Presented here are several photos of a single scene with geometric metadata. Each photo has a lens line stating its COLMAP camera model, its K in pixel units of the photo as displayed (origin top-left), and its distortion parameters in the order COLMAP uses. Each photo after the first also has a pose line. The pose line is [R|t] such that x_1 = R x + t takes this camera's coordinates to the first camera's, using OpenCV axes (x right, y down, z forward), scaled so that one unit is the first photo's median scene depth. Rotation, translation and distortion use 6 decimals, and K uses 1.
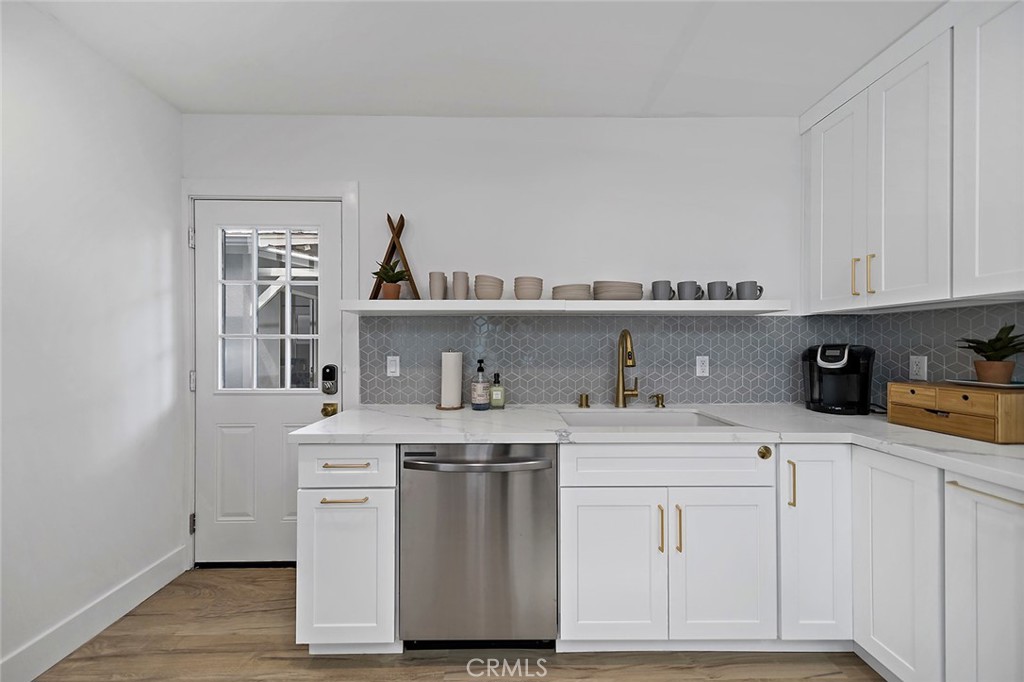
lens RADIAL K [[364.5, 0, 504.4], [0, 364.5, 346.0], [0, 0, 1]] dist [0.003234, 0.000114]
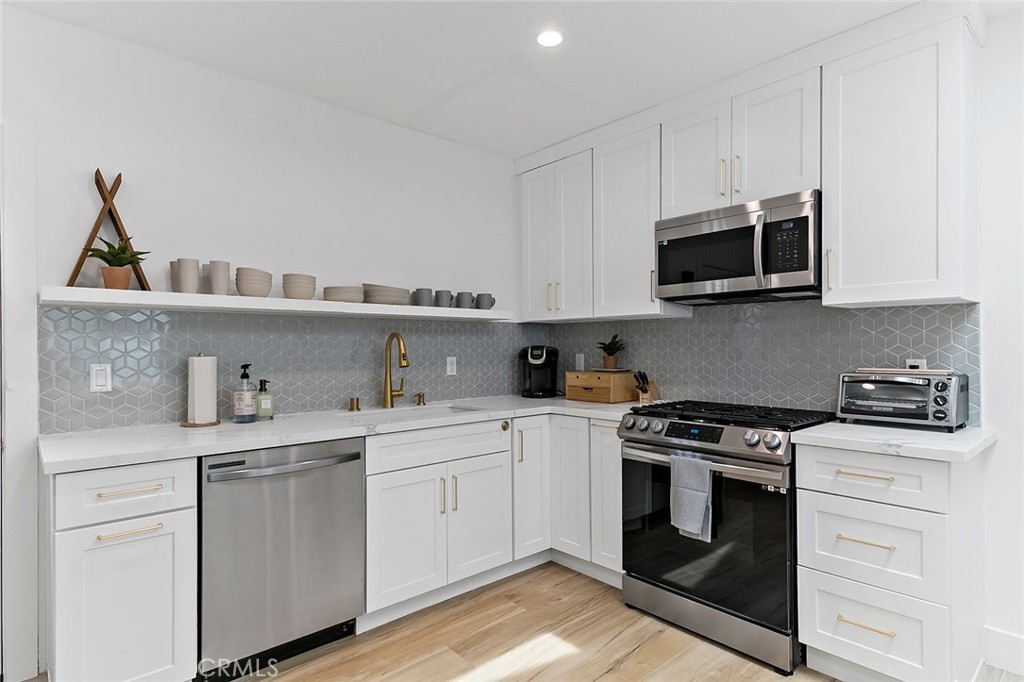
lens RADIAL K [[554.4, 0, 512.4], [0, 554.4, 347.9], [0, 0, 1]] dist [0.000108, -0.000127]
pose [[0.748202, -0.005438, 0.663449, -0.470874], [0.006665, 0.999978, 0.000680, 0.000252], [-0.663437, 0.003913, 0.748222, -0.416958]]
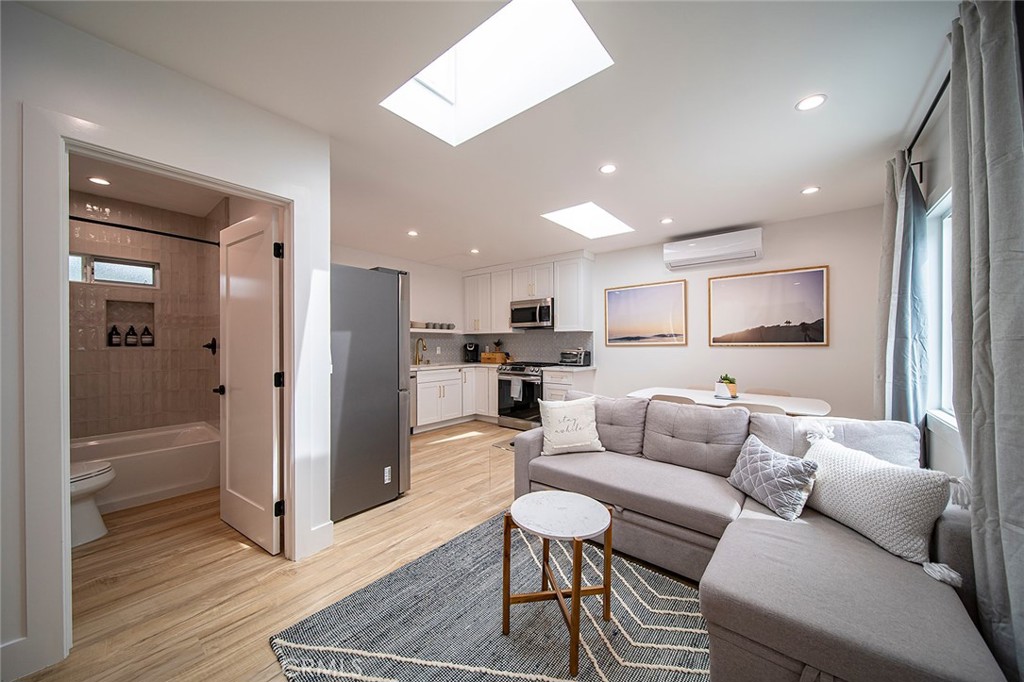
lens RADIAL K [[364.5, 0, 504.4], [0, 364.5, 346.0], [0, 0, 1]] dist [0.003234, 0.000114]
pose [[0.650519, -0.006448, 0.759463, -1.479873], [0.004333, 0.999979, 0.004779, 0.007251], [-0.759478, 0.000182, 0.650533, -1.455986]]
